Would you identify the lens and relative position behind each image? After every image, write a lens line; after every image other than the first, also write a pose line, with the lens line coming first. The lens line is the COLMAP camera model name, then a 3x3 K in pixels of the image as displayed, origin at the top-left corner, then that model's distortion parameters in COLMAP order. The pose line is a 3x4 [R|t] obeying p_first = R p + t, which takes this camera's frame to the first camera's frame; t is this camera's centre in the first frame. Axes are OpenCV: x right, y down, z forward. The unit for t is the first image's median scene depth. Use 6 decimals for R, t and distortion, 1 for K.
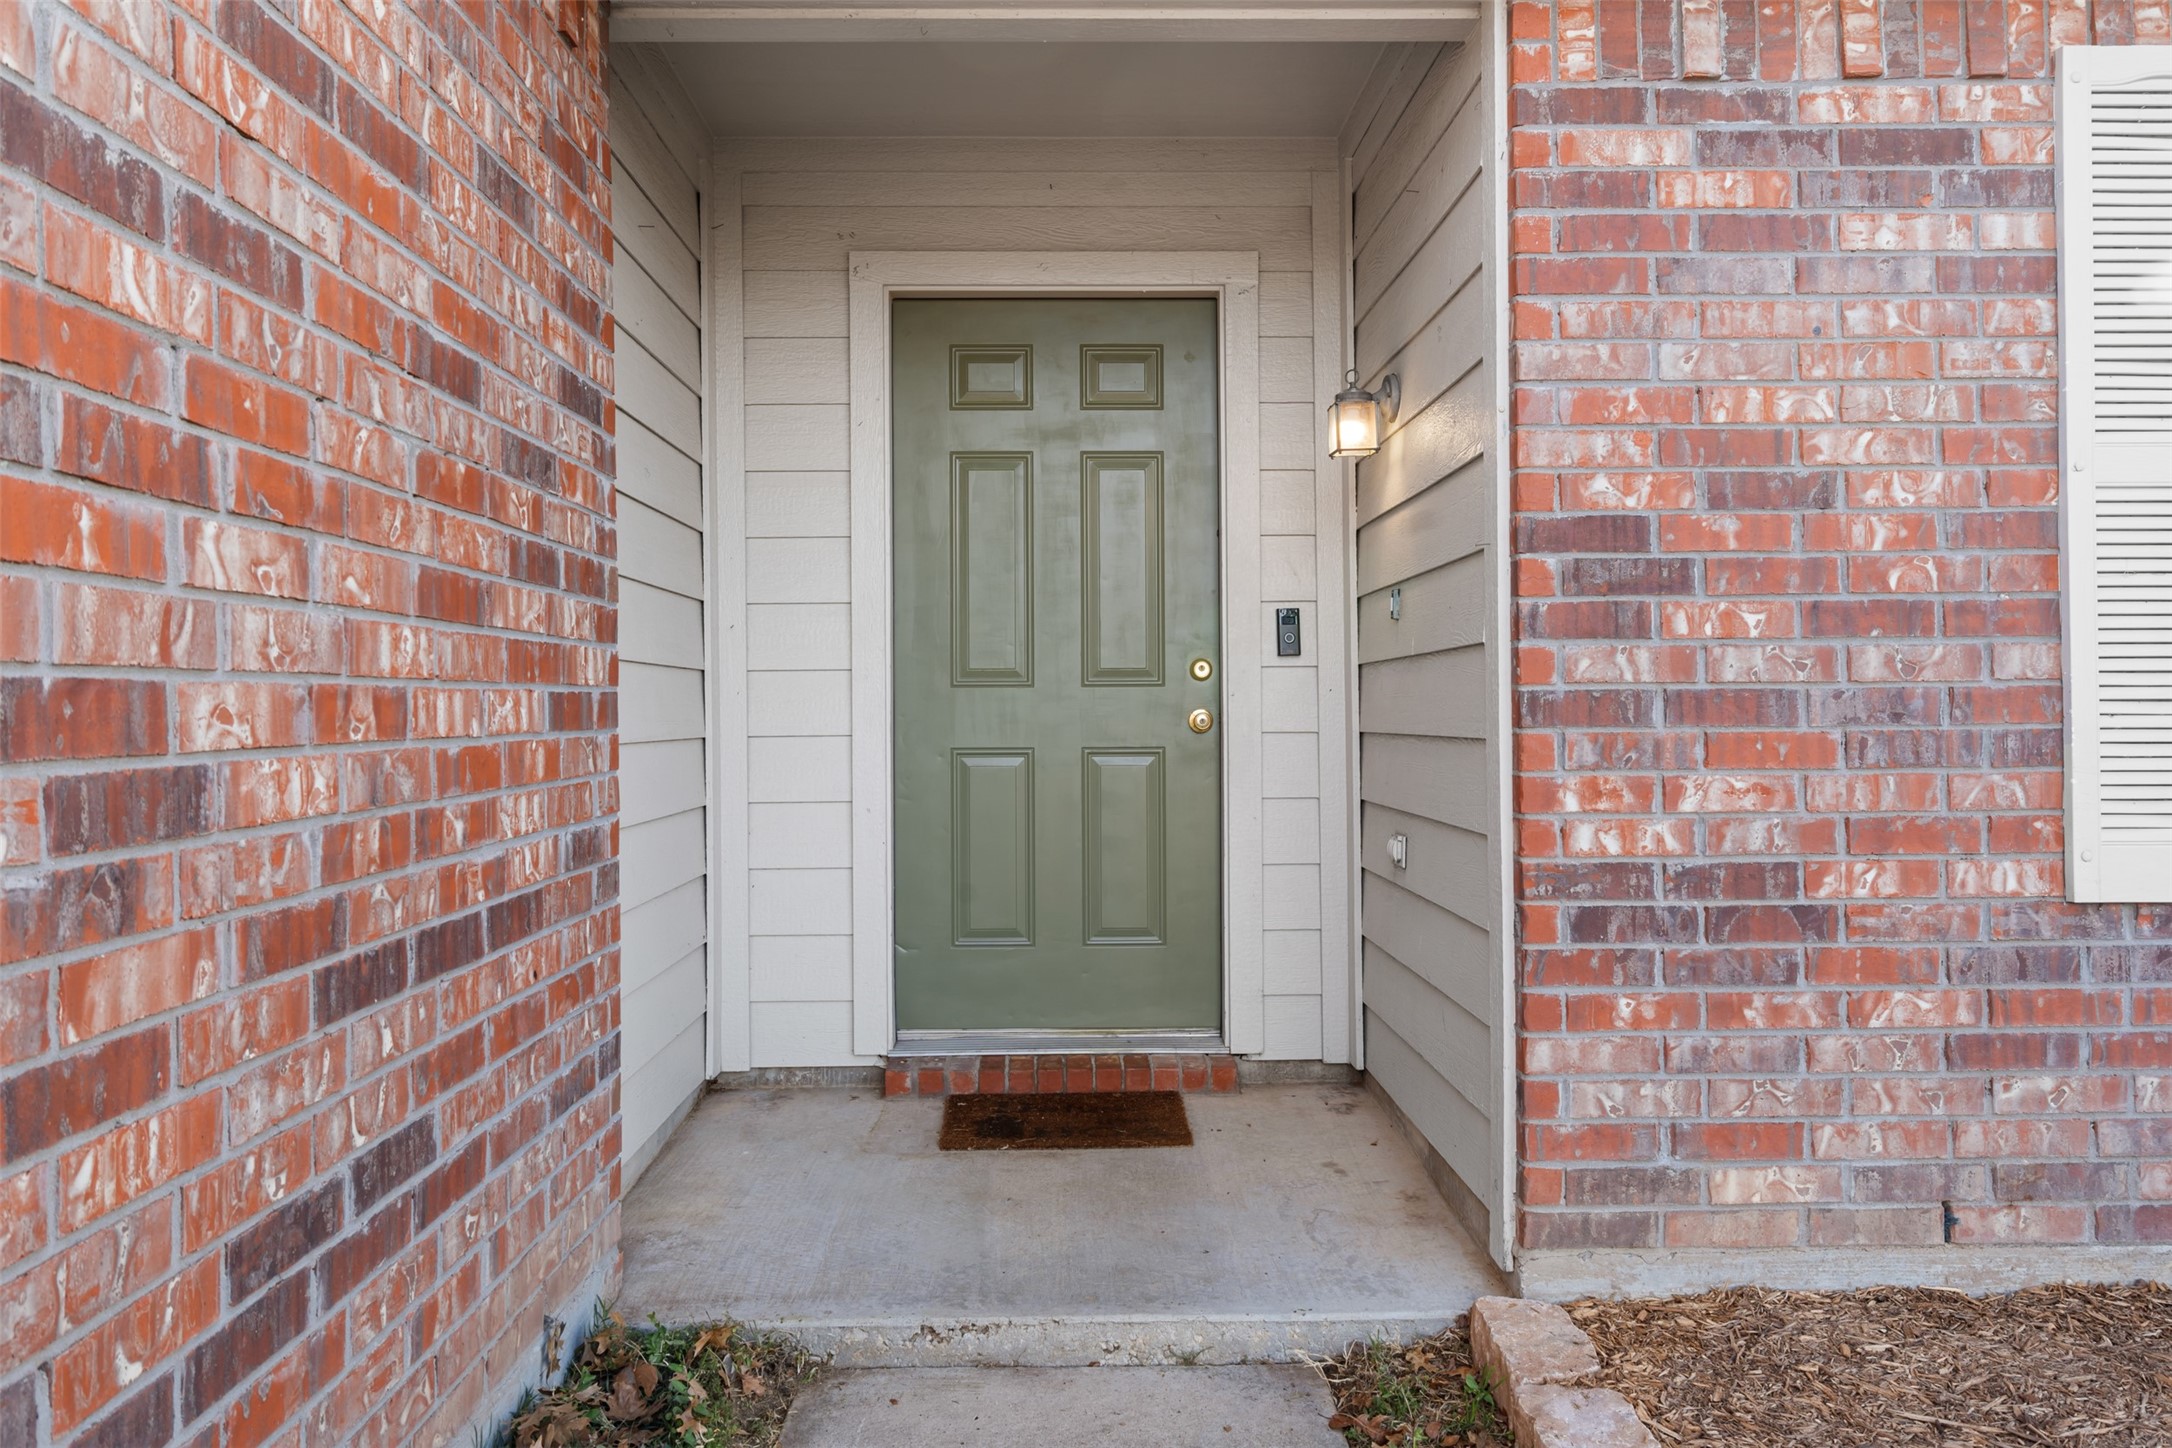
lens RADIAL K [[1525.7, 0, 1085.1], [0, 1525.7, 705.5], [0, 0, 1]] dist [0.003979, 0.000365]
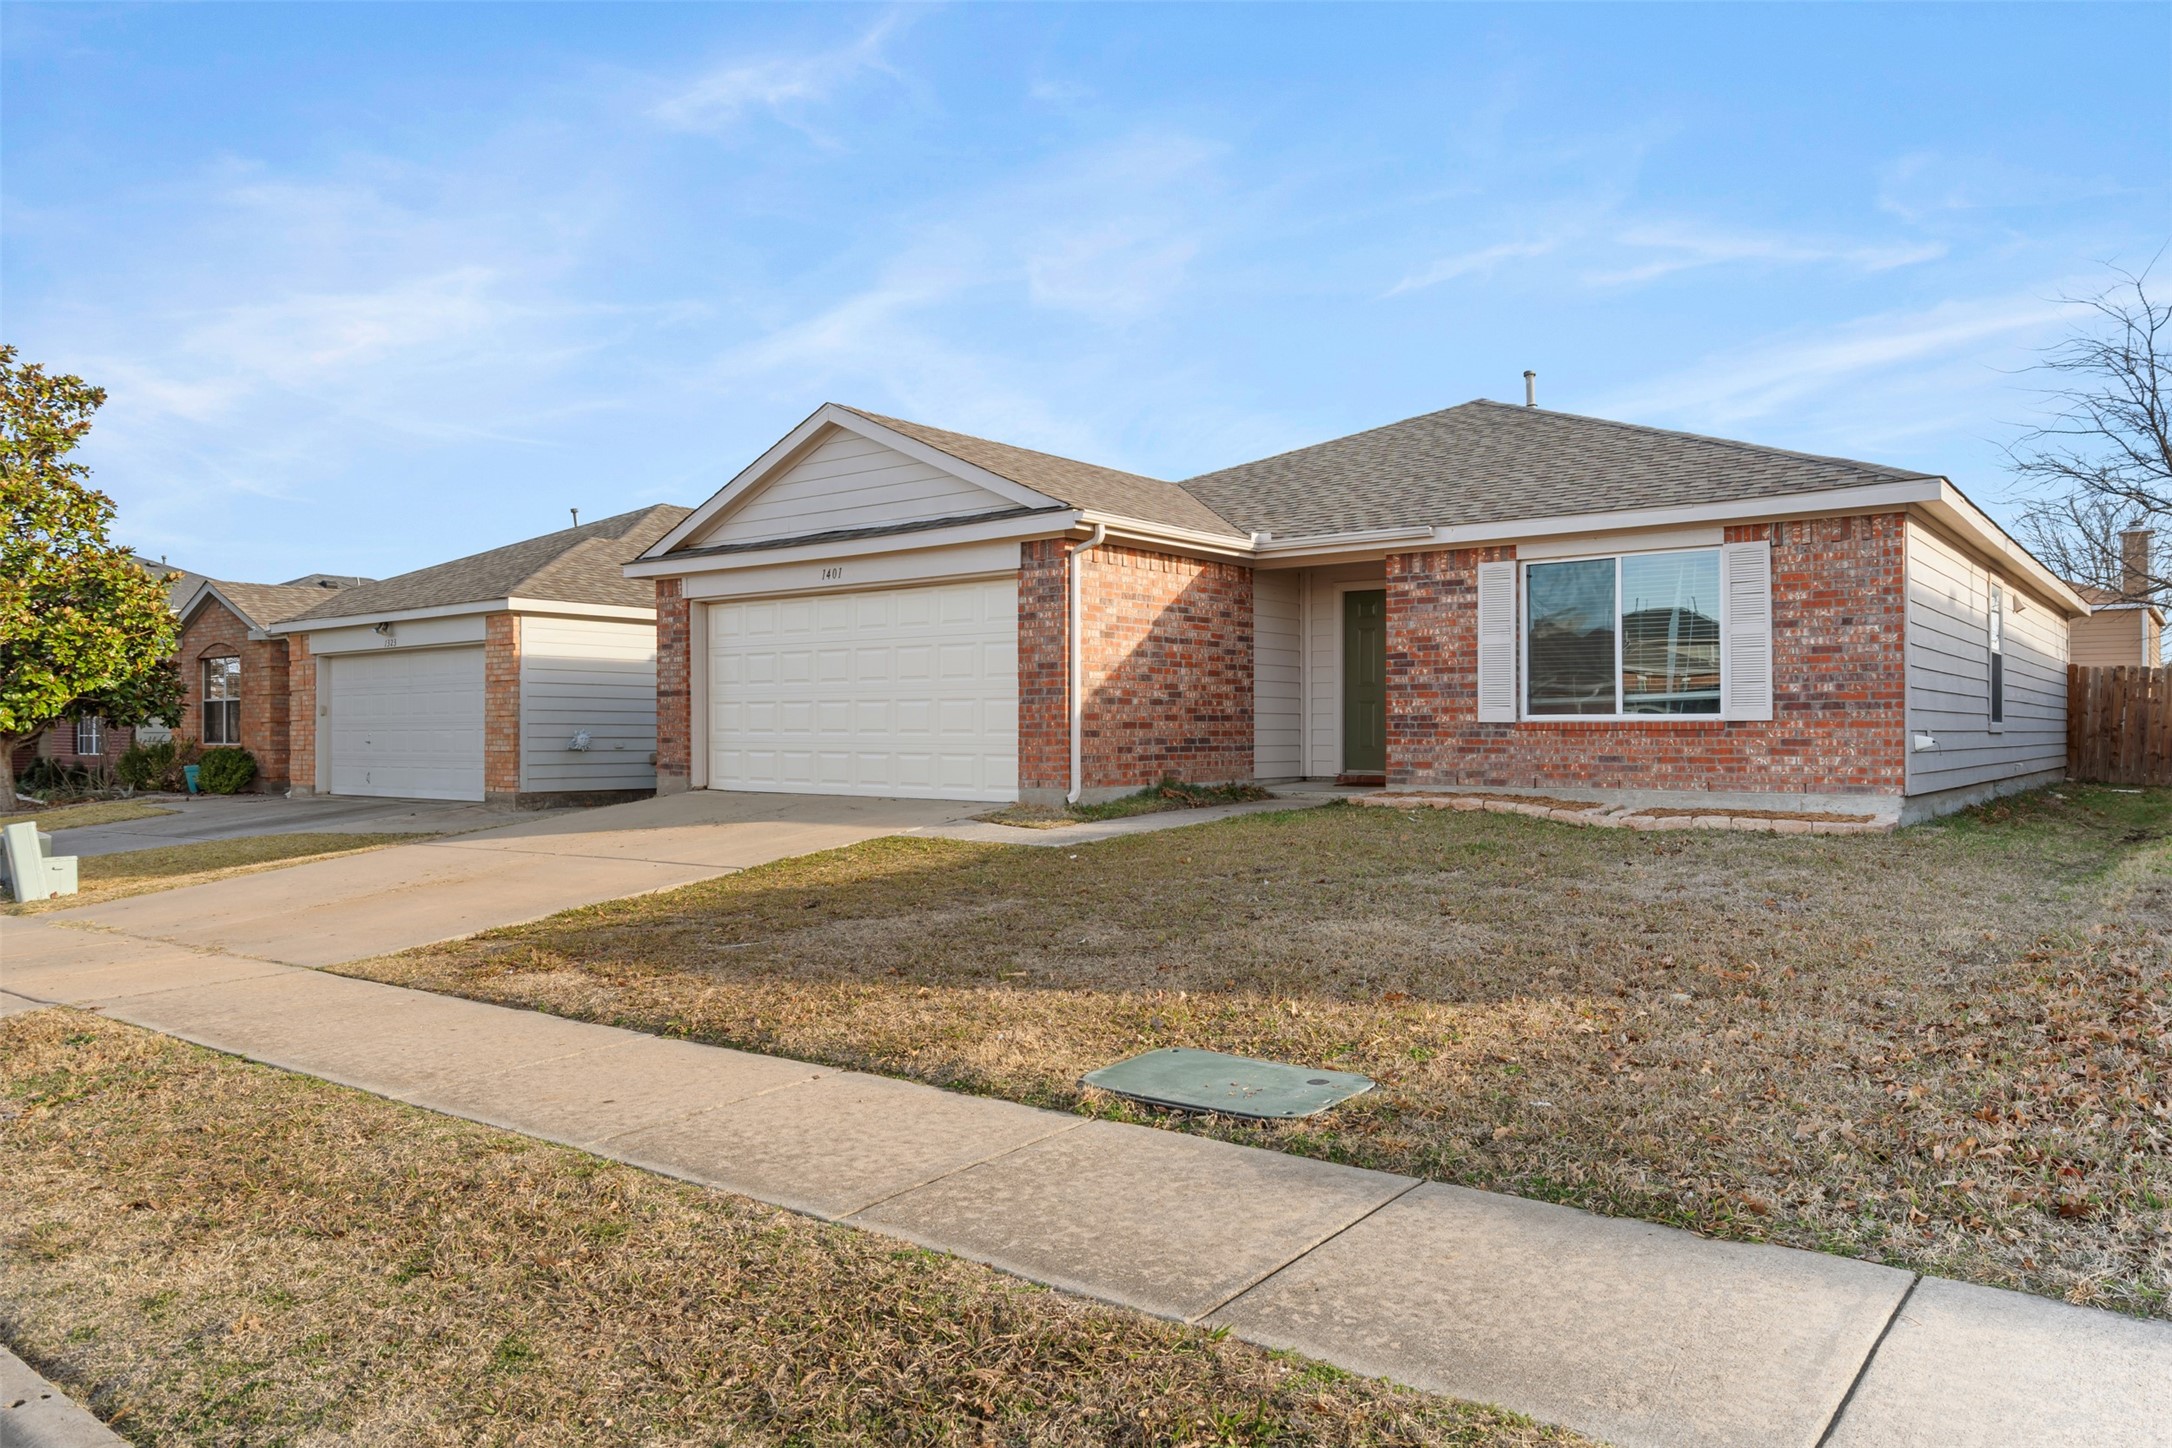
lens RADIAL K [[1464.8, 0, 1088.1], [0, 1464.8, 723.0], [0, 0, 1]] dist [-0.000240, 0.000008]
pose [[0.774211, 0.004834, -0.632909, 2.846503], [-0.004989, 0.999986, 0.001535, 0.130109], [0.632908, 0.001969, 0.774225, -3.868310]]
